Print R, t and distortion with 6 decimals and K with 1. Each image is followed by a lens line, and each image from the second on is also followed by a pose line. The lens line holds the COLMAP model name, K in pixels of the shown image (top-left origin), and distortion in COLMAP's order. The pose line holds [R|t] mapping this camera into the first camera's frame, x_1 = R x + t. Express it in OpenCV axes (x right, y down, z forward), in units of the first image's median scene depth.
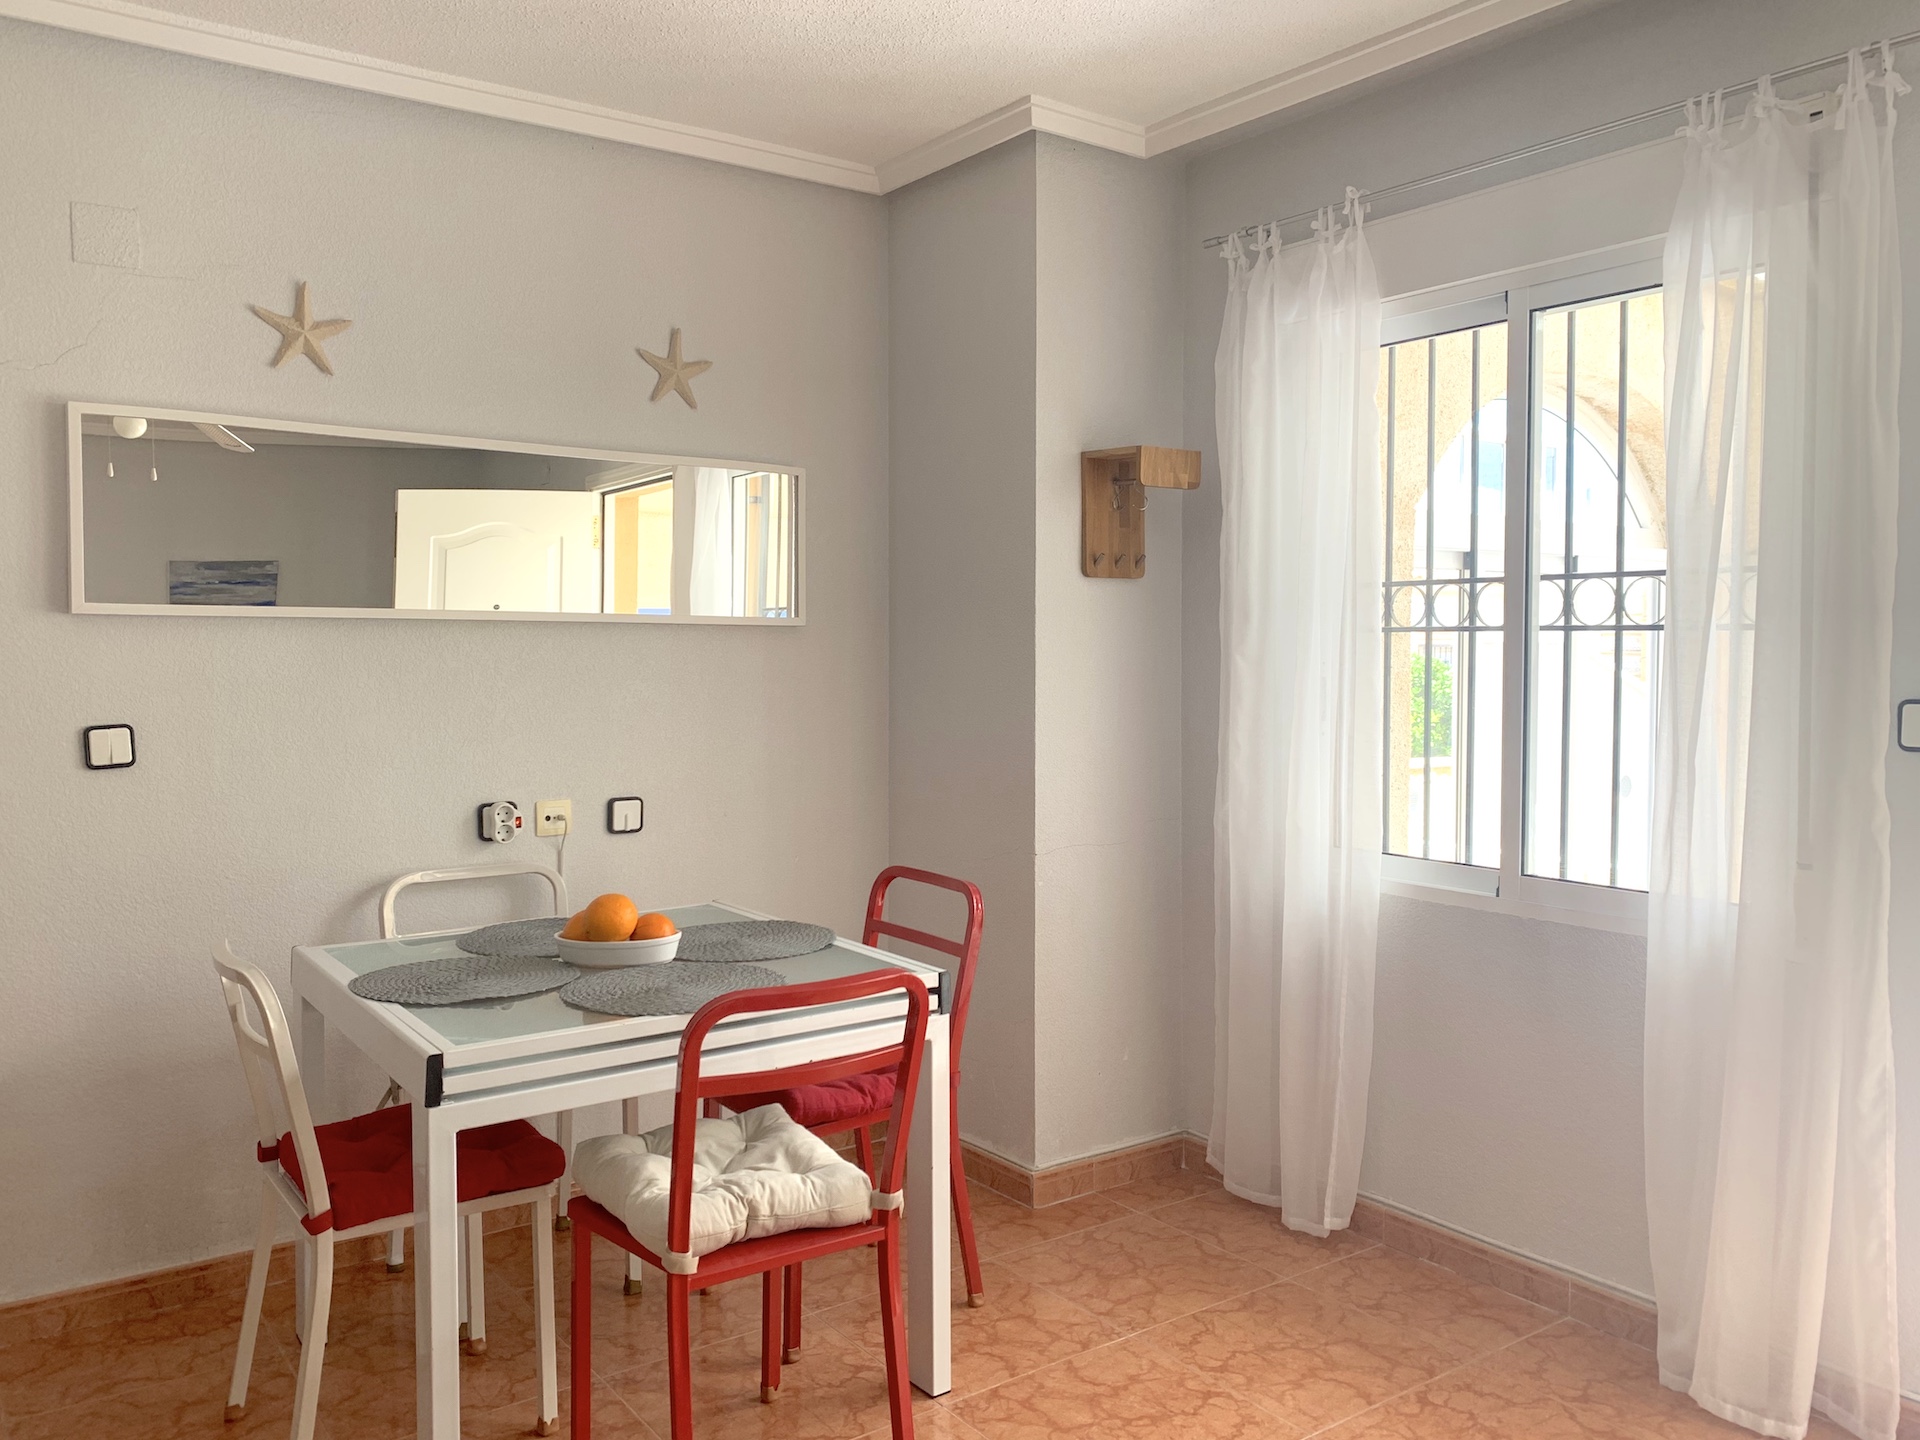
lens RADIAL K [[1479.2, 0, 960.0], [0, 1479.2, 720.0], [0, 0, 1]] dist [0.016410, -0.014850]
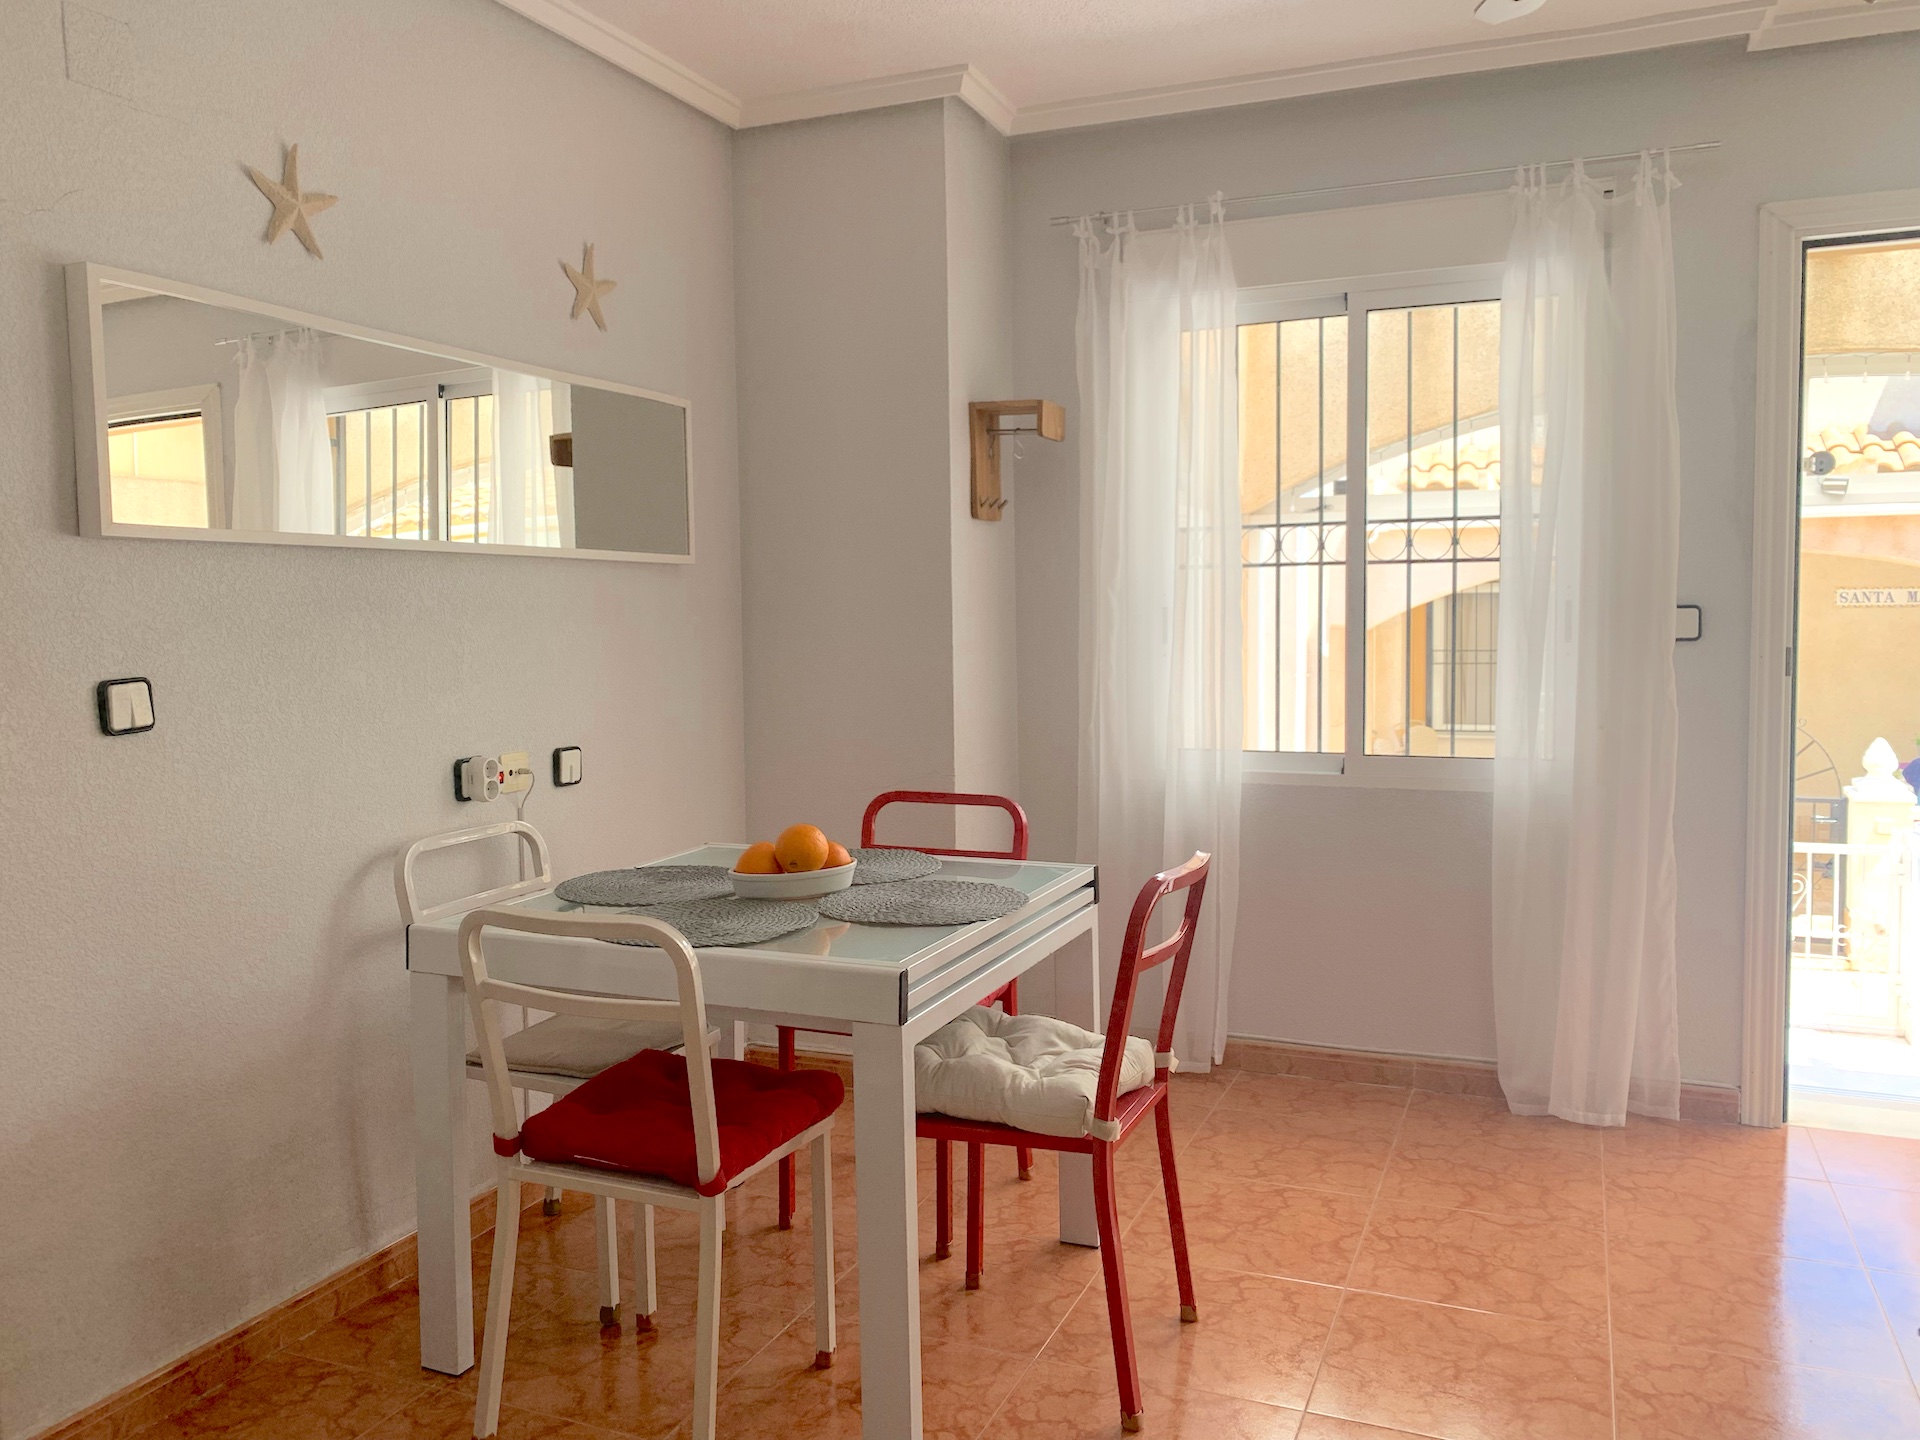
lens RADIAL K [[1479.2, 0, 960.0], [0, 1479.2, 720.0], [0, 0, 1]] dist [0.016410, -0.014850]
pose [[0.855012, -0.052664, 0.515928, -0.564217], [0.040595, 0.998574, 0.034656, 0.015019], [-0.517017, -0.008687, 0.855931, 0.087087]]
